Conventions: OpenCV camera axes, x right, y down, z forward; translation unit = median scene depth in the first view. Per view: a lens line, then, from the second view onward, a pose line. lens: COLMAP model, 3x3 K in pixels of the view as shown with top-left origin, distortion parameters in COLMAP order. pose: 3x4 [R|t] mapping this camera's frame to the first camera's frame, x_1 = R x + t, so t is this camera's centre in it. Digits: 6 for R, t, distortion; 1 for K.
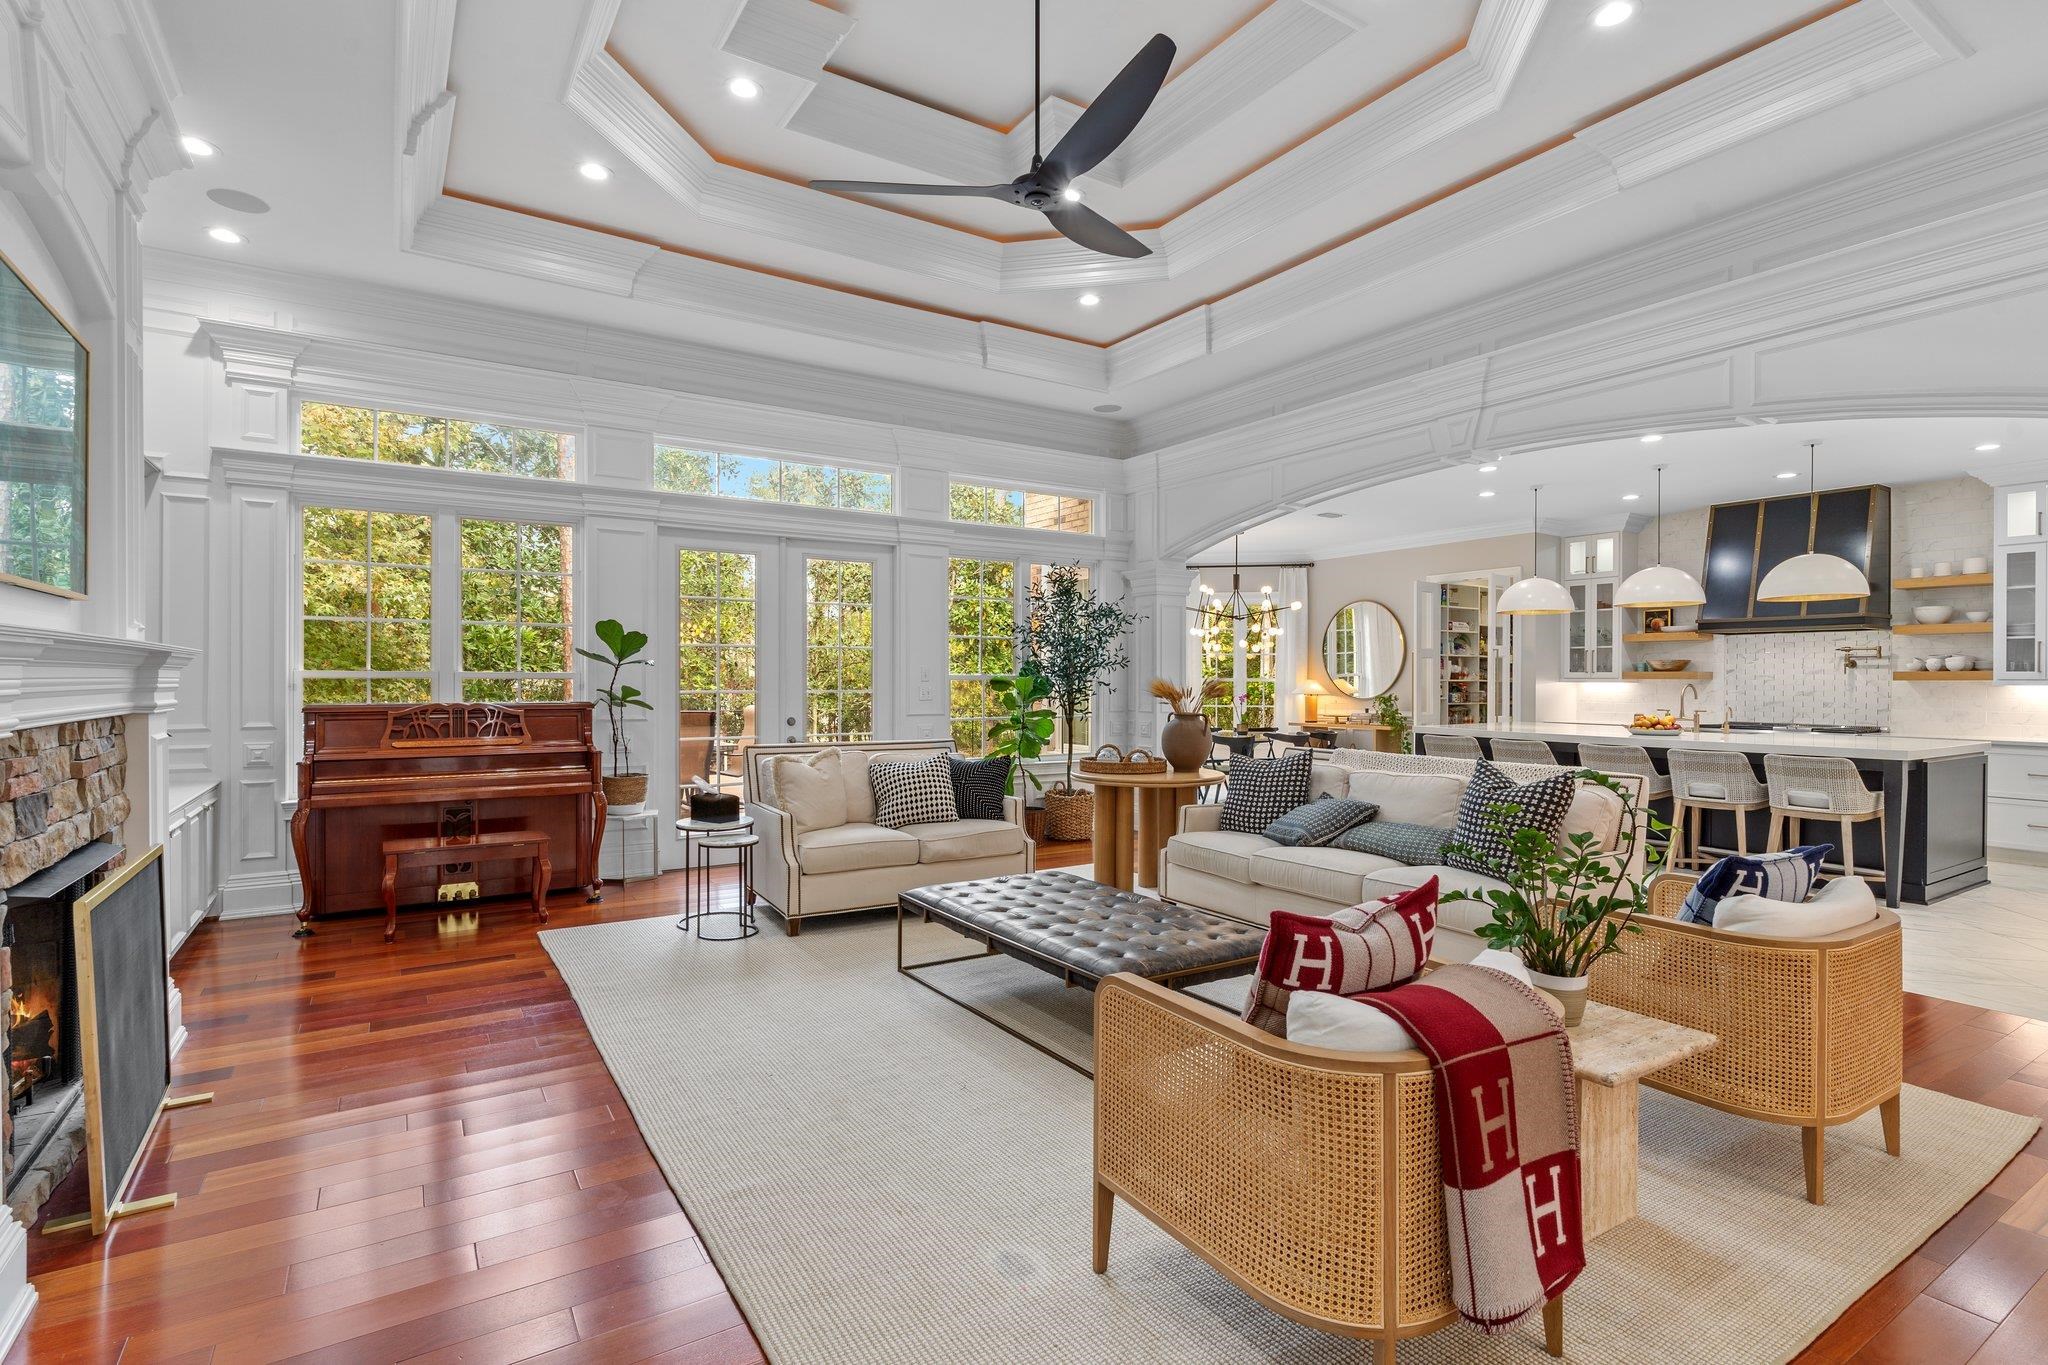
lens RADIAL K [[985.2, 0, 1015.9], [0, 985.2, 679.6], [0, 0, 1]] dist [0.006056, -0.002503]
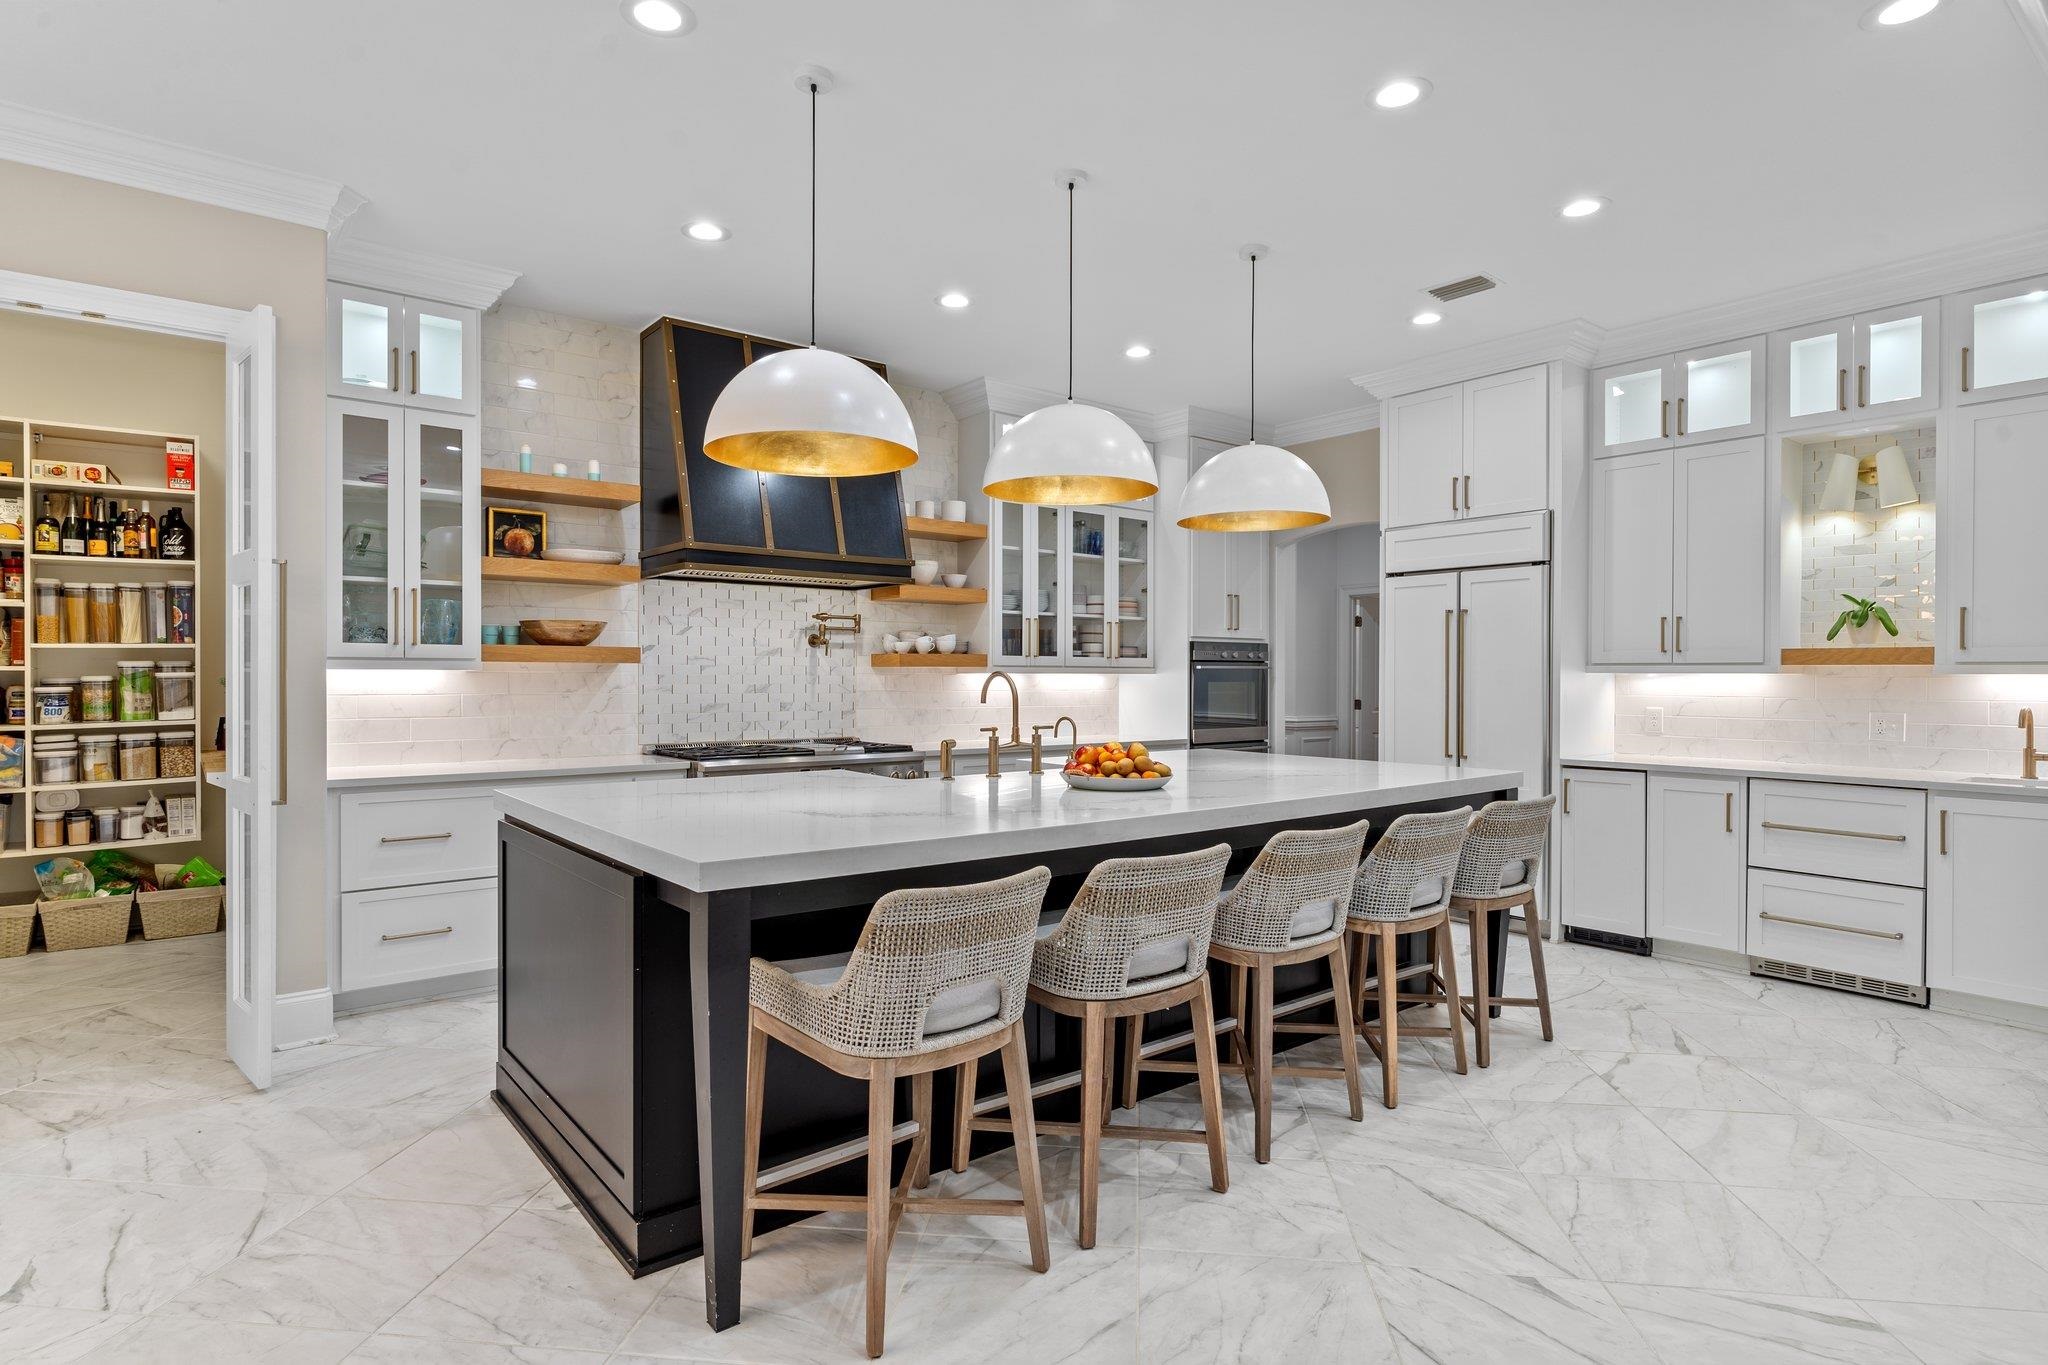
lens RADIAL K [[1065.2, 0, 1016.4], [0, 1065.2, 684.1], [0, 0, 1]] dist [-0.010282, 0.004004]
pose [[-0.105866, -0.010775, 0.994322, 0.158440], [-0.003019, 0.999940, 0.010515, 0.004448], [-0.994376, -0.001889, -0.105892, 0.957386]]
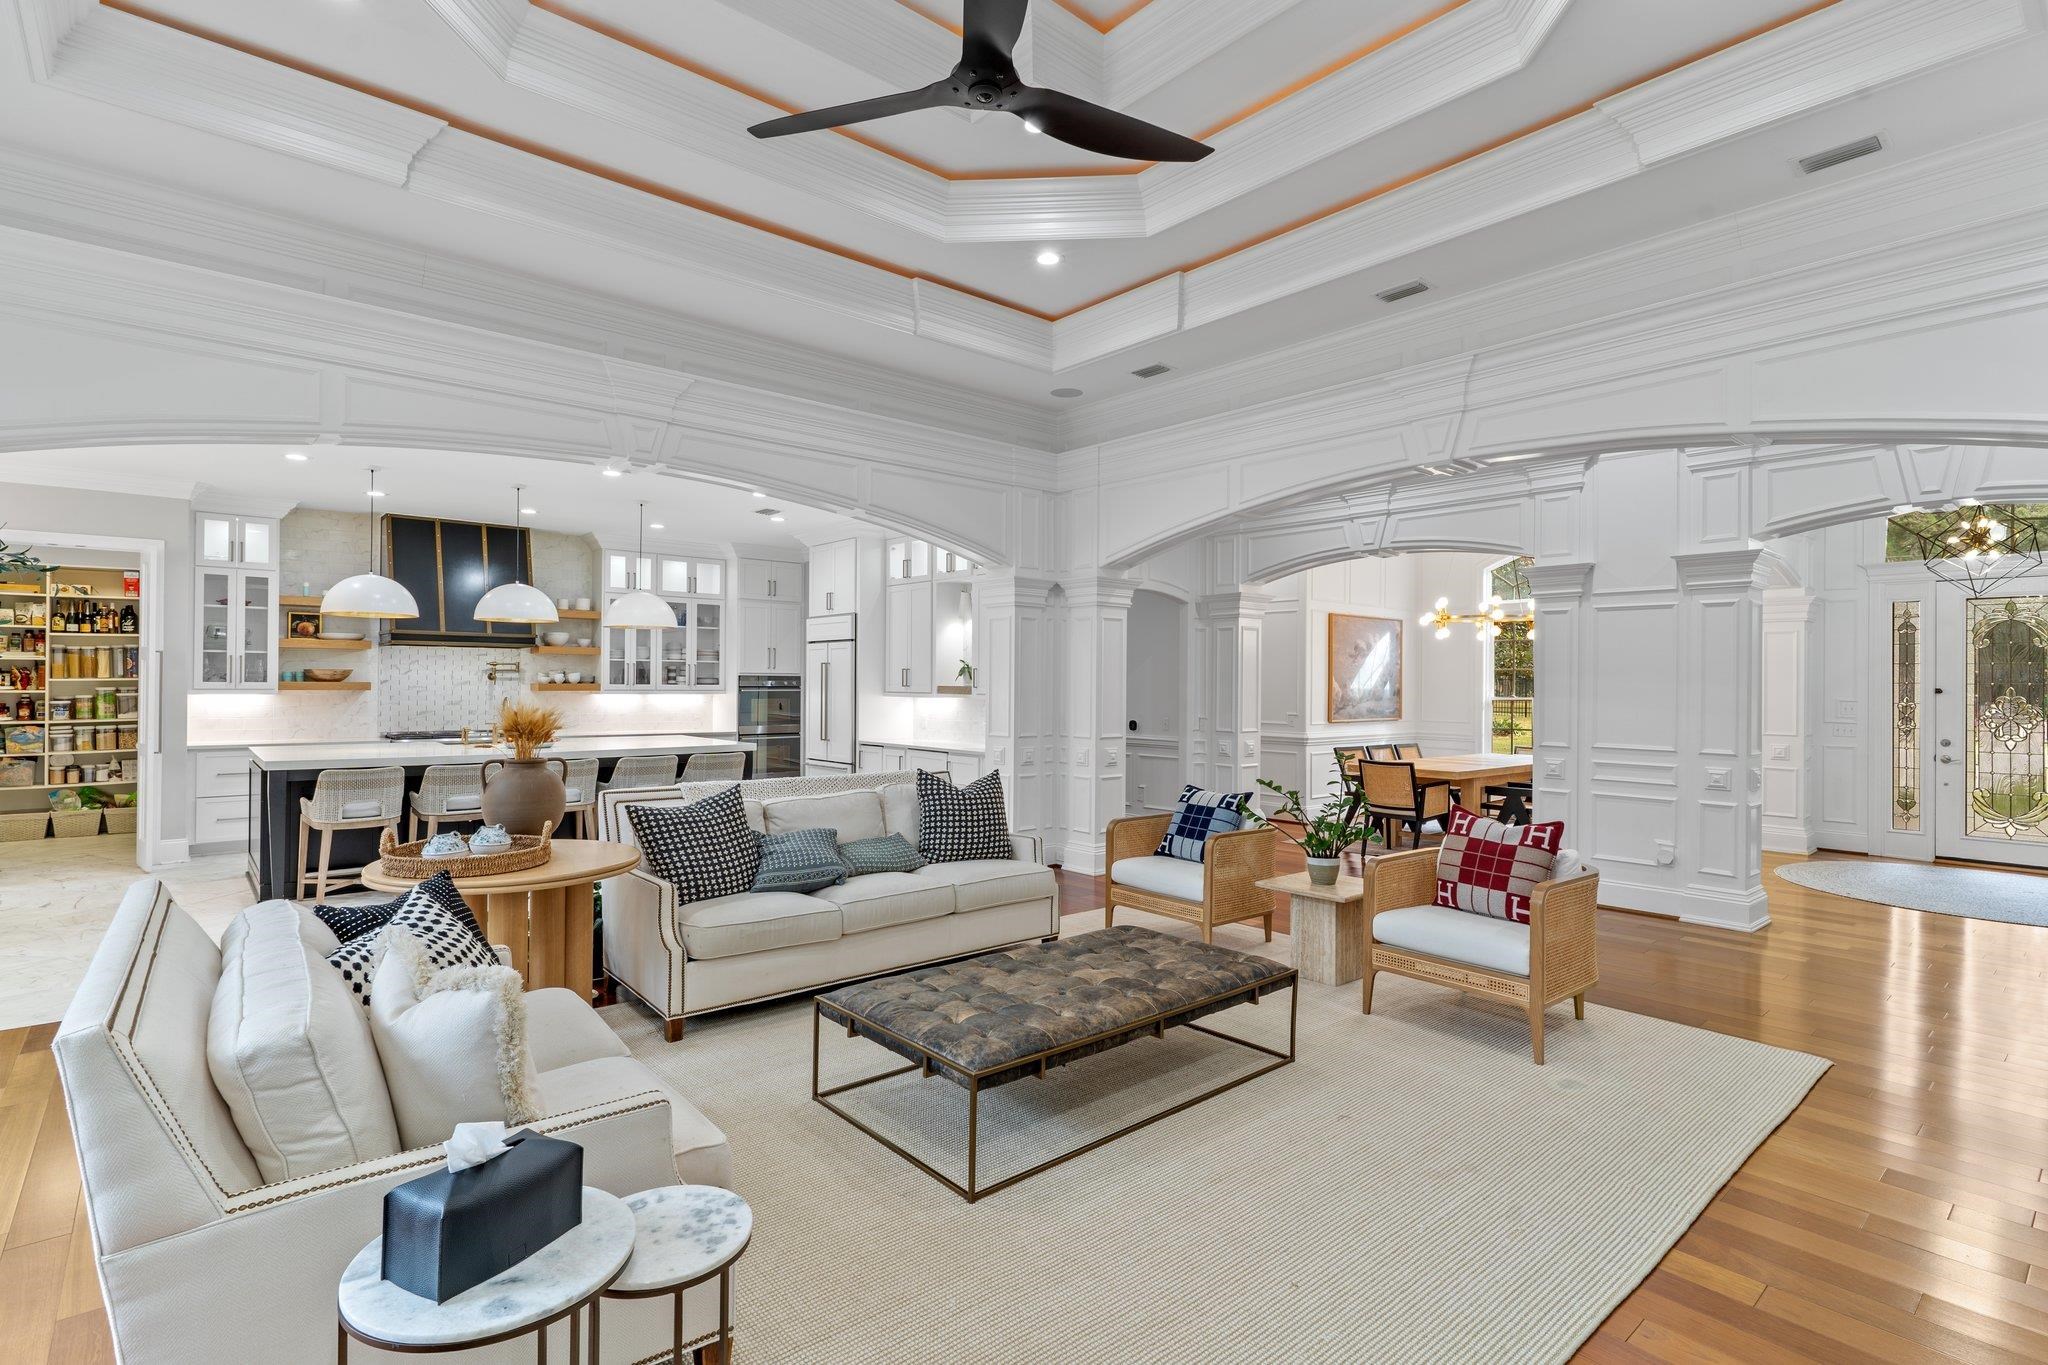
lens RADIAL K [[985.2, 0, 1013.9], [0, 985.2, 679.7], [0, 0, 1]] dist [0.006056, -0.002503]
pose [[-0.134574, -0.000795, 0.990903, -0.387744], [-0.007497, 0.999972, -0.000216, -0.016611], [-0.990875, -0.007458, -0.134576, 0.557002]]
